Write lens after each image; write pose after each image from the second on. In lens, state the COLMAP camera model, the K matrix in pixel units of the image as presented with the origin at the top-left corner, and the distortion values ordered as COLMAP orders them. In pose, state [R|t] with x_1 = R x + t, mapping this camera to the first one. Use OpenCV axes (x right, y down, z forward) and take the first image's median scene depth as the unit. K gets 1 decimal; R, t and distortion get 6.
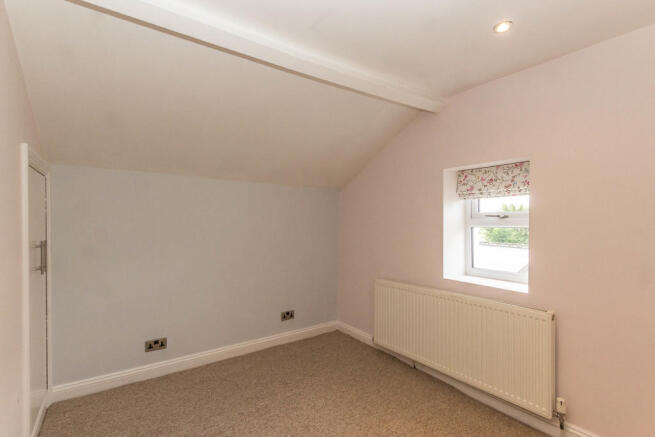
lens RADIAL K [[299.2, 0, 328.2], [0, 299.2, 220.1], [0, 0, 1]] dist [0.000513, -0.000027]
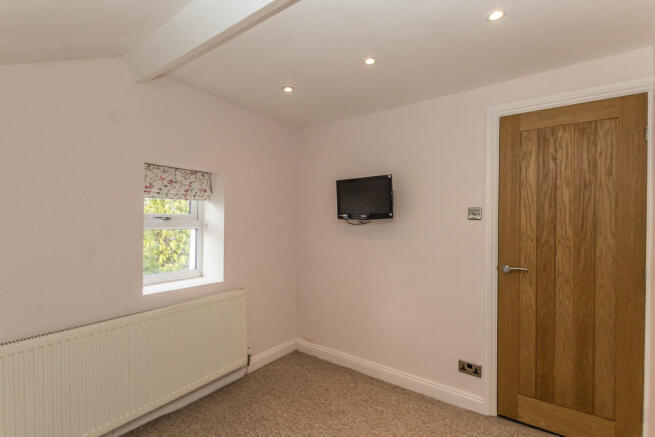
lens RADIAL K [[299.2, 0, 328.1], [0, 299.2, 220.7], [0, 0, 1]] dist [0.000513, -0.000027]
pose [[-0.325285, 0.000248, 0.945616, -0.558408], [-0.009047, 0.999953, -0.003375, -0.006013], [-0.945573, -0.009653, -0.325267, 0.848615]]
